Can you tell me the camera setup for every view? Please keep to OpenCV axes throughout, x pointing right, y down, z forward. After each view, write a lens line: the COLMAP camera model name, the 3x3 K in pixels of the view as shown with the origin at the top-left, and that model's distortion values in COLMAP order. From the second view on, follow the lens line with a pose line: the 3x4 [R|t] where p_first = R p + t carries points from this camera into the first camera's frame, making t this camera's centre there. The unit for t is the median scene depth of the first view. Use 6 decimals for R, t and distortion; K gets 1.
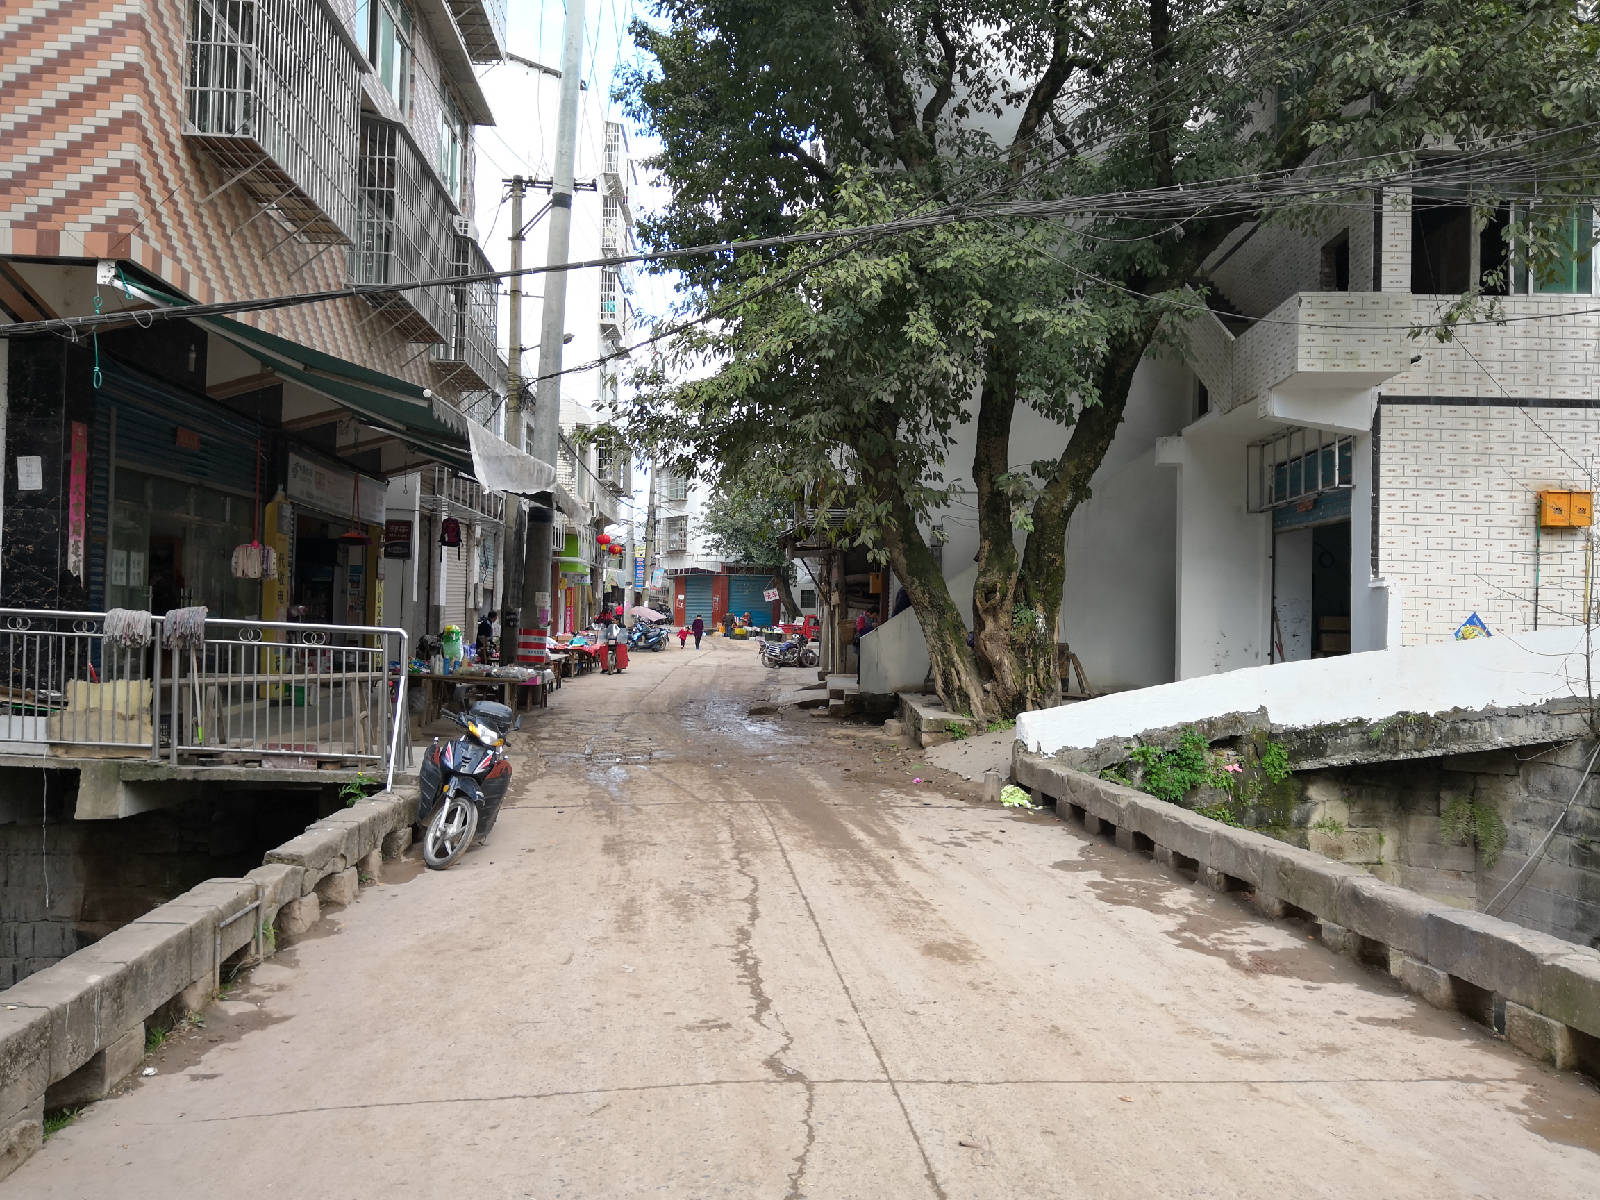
lens RADIAL K [[1247.0, 0, 800.0], [0, 1247.0, 600.0], [0, 0, 1]] dist [-0.012321, 0.000535]
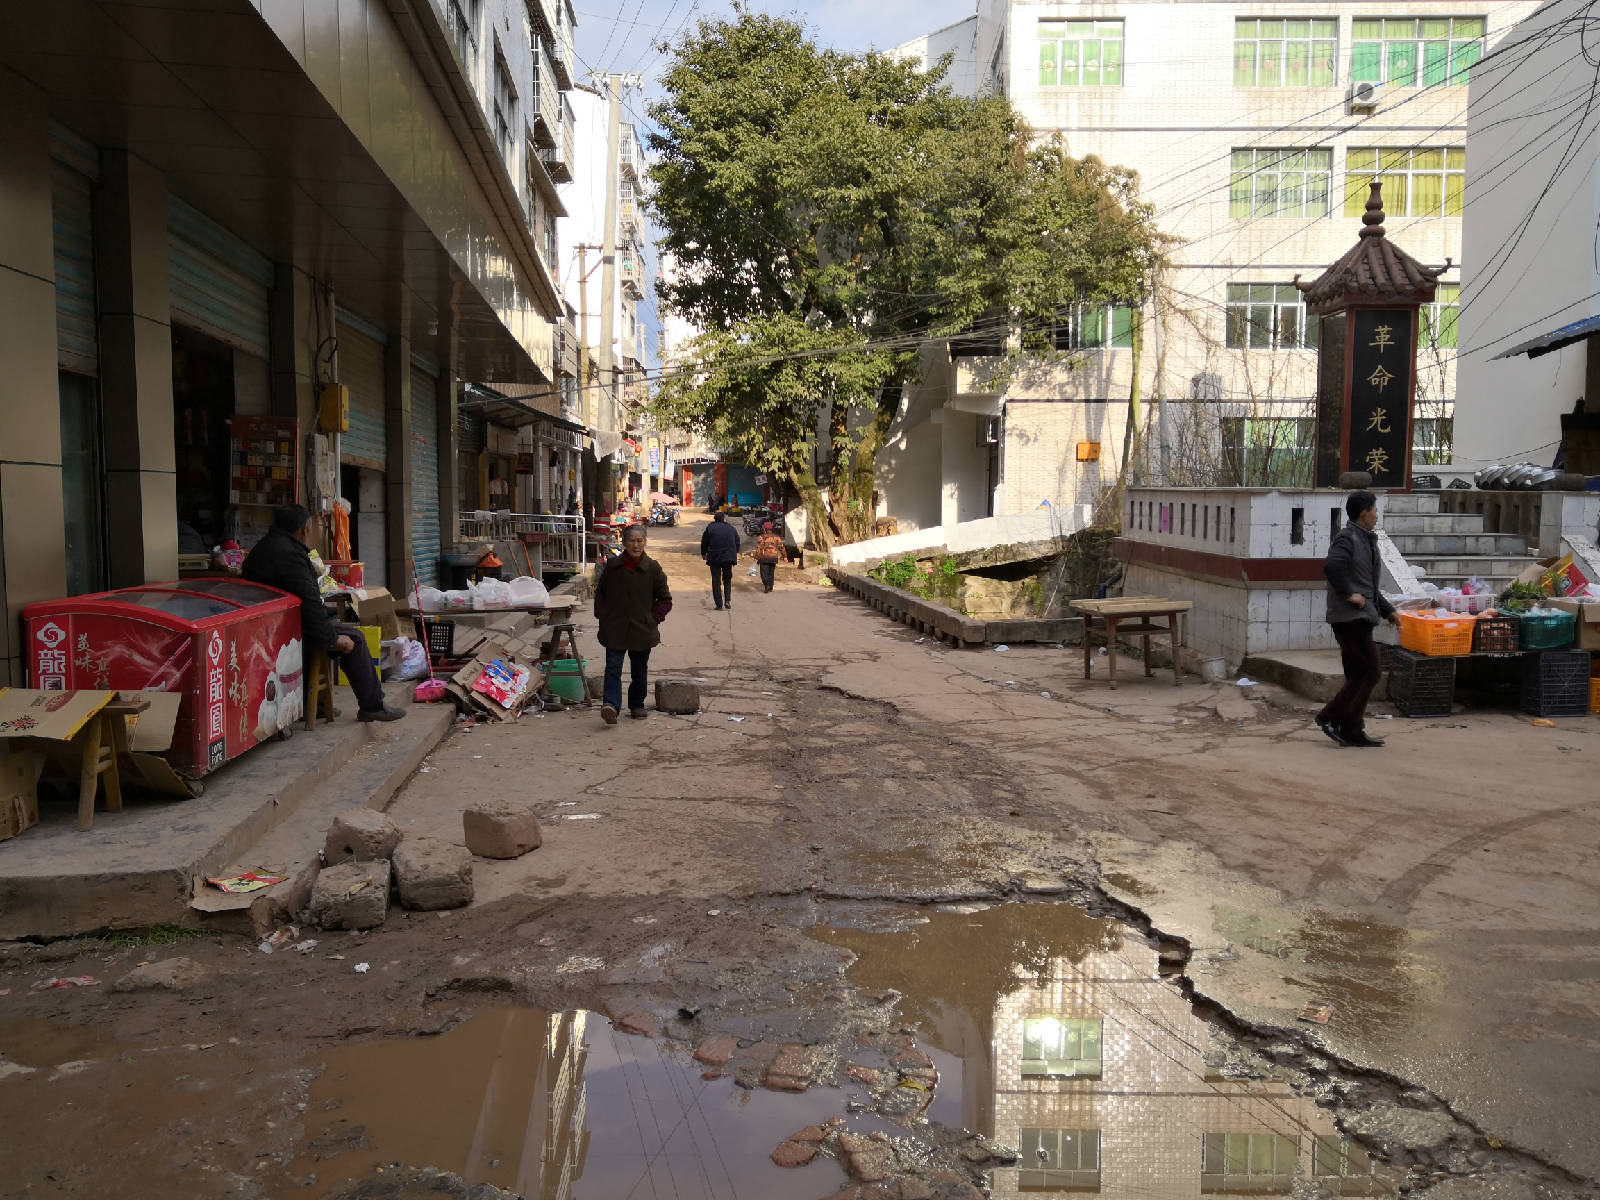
lens RADIAL K [[1271.7, 0, 800.0], [0, 1271.7, 600.0], [0, 0, 1]] dist [0.182287, 0.000241]
pose [[0.999802, -0.015974, -0.011907, 0.116853], [0.017068, 0.995010, 0.098303, -0.037624], [0.010277, -0.098486, 0.995085, -1.117071]]
